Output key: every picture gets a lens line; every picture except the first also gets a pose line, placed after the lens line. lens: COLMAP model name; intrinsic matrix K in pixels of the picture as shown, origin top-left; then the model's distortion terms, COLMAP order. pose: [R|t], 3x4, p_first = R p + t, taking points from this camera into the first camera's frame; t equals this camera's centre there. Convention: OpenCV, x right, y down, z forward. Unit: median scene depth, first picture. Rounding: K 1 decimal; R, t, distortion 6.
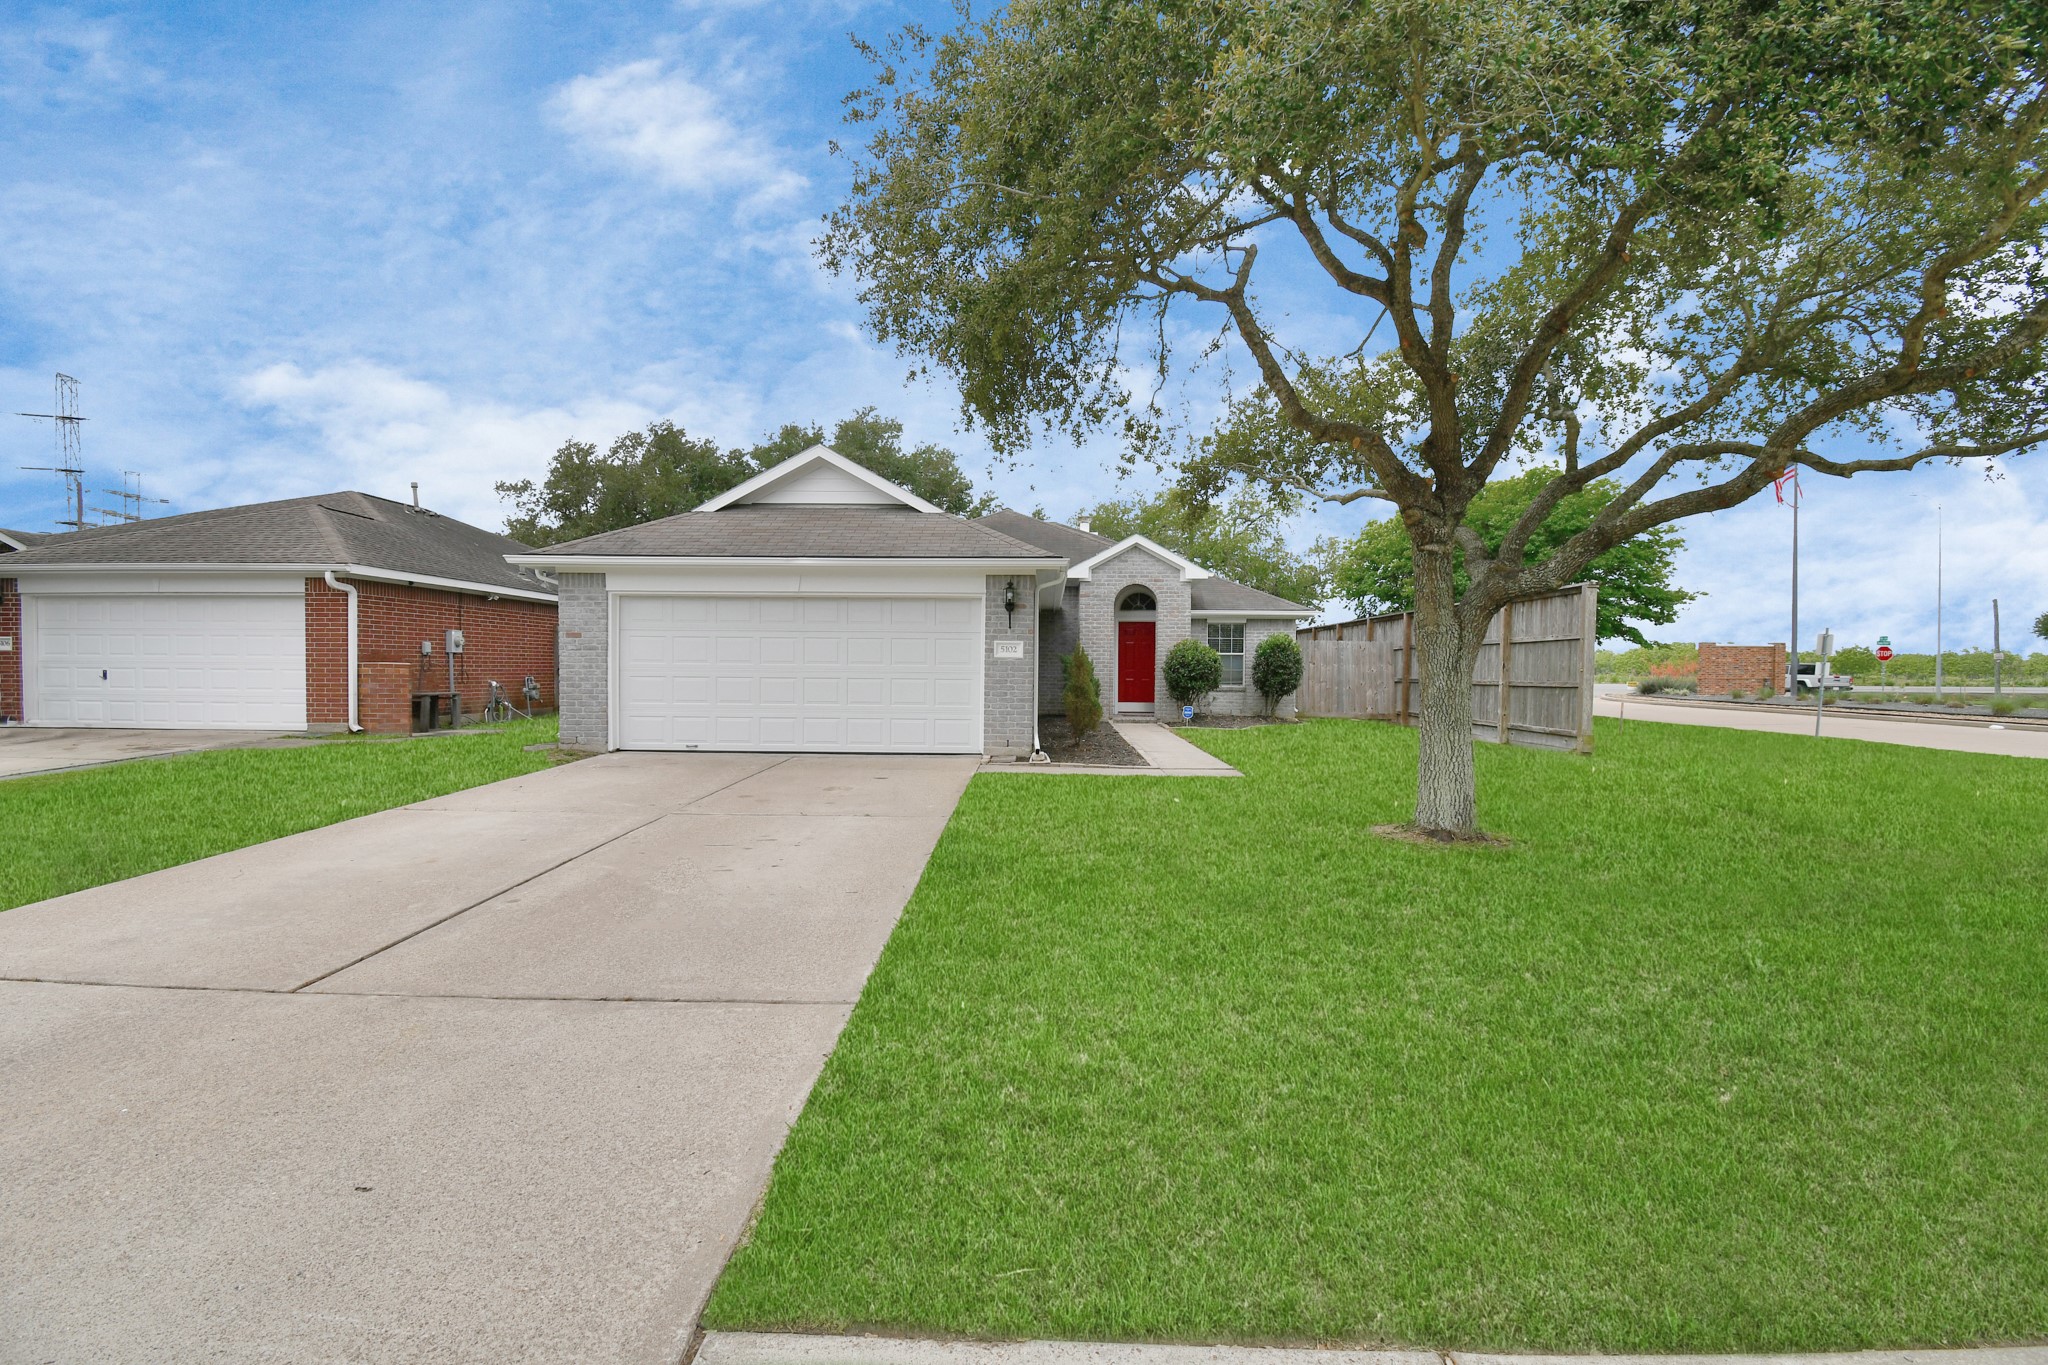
lens RADIAL K [[900.8, 0, 1032.5], [0, 900.8, 680.2], [0, 0, 1]] dist [0.012393, -0.017831]
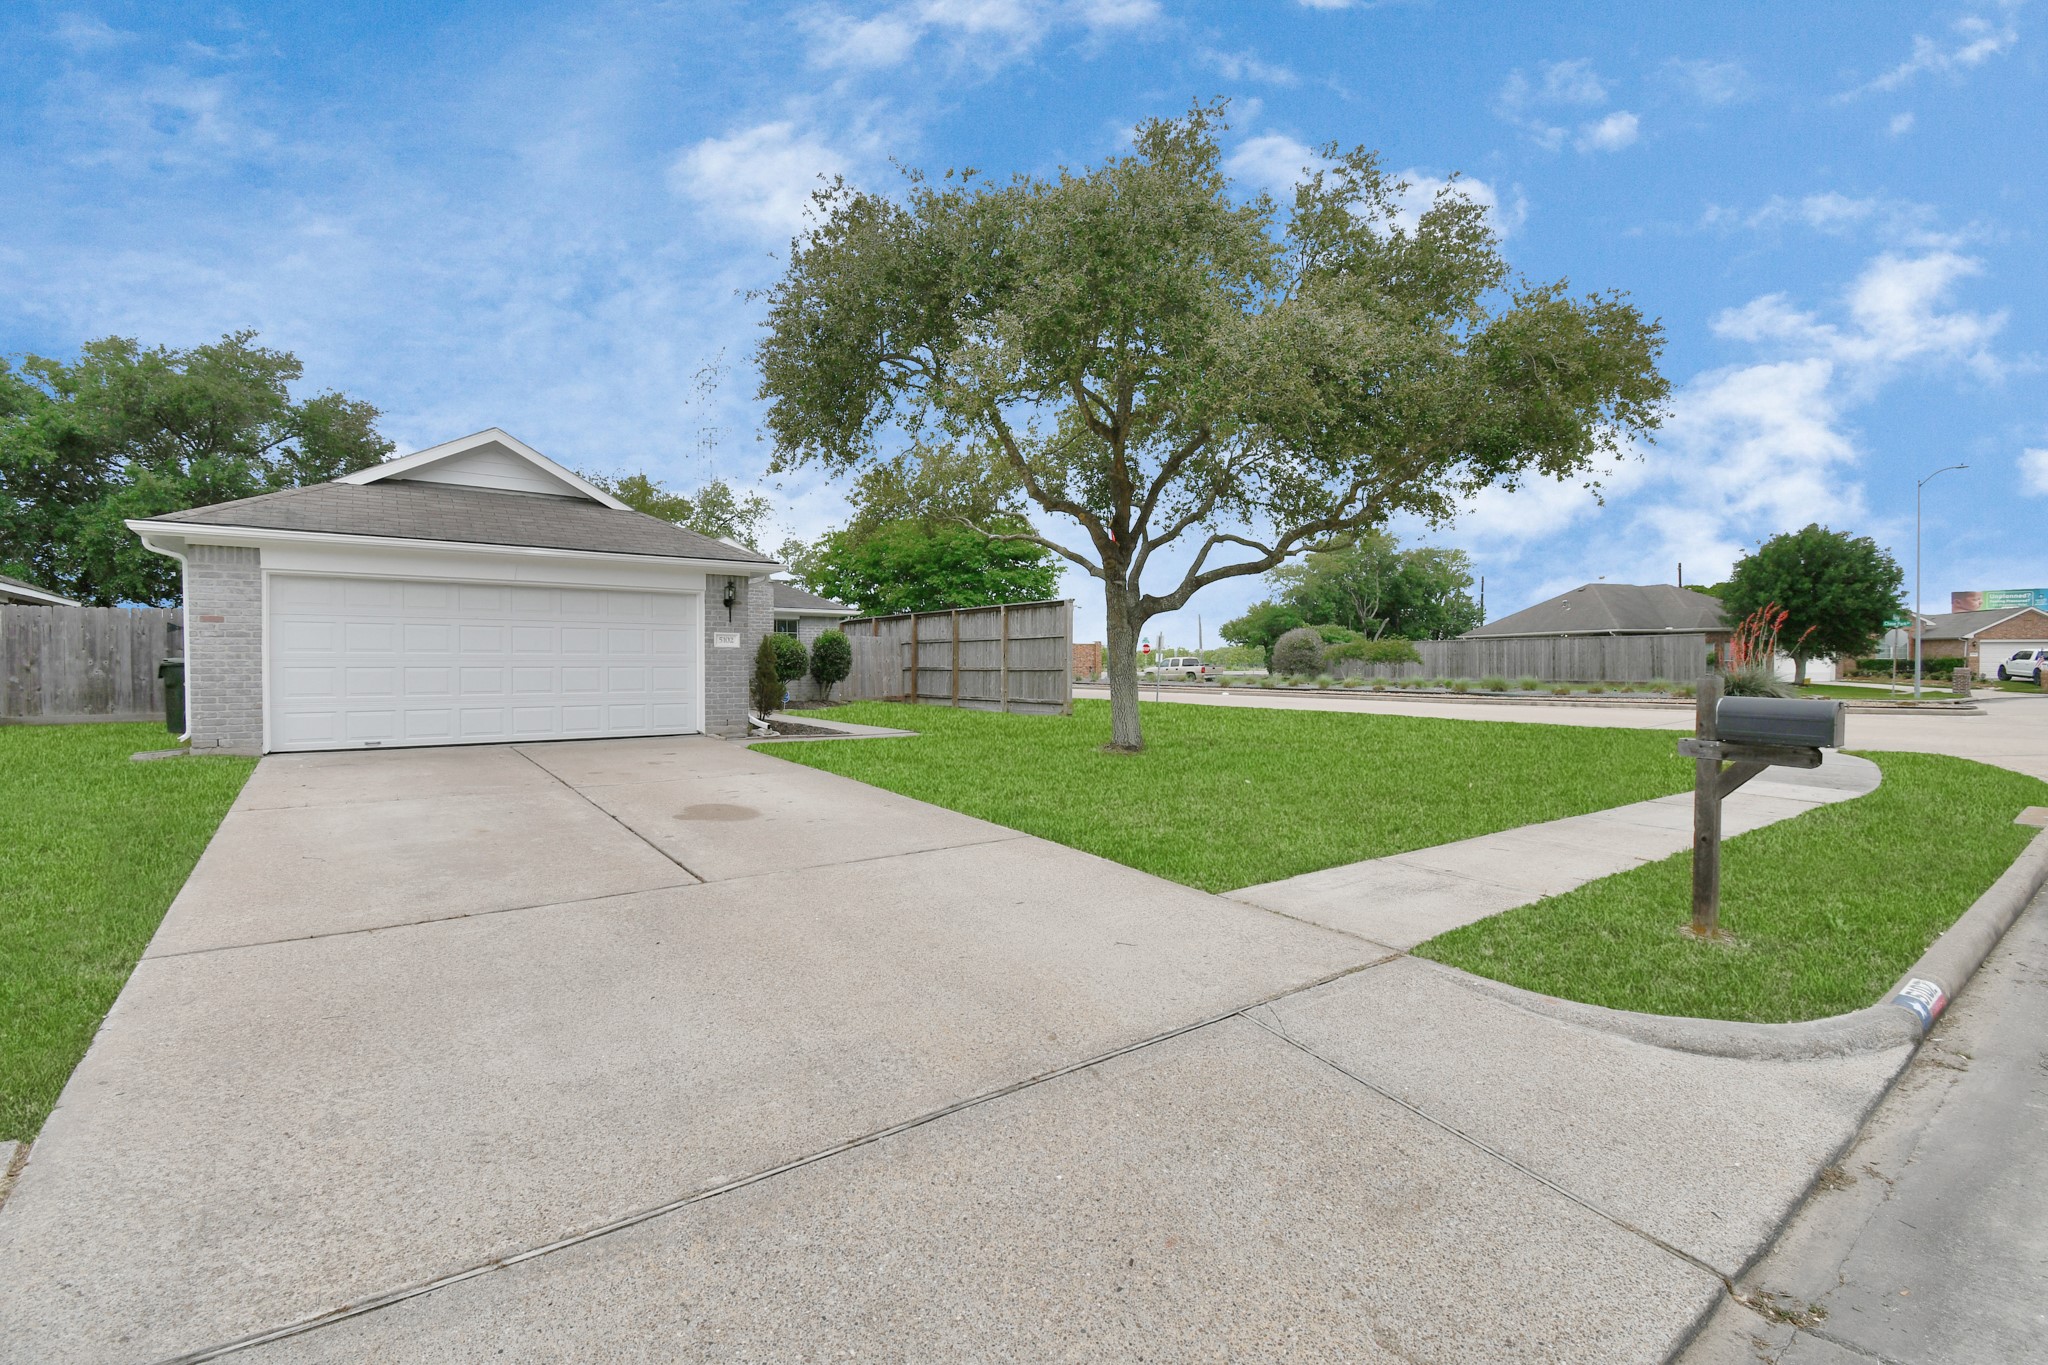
lens RADIAL K [[900.8, 0, 1032.5], [0, 900.8, 680.2], [0, 0, 1]] dist [0.012393, -0.017831]
pose [[0.783471, -0.018452, 0.621154, -0.407573], [0.014644, 0.999830, 0.011229, 0.008698], [-0.621256, 0.000299, 0.783608, -0.129233]]
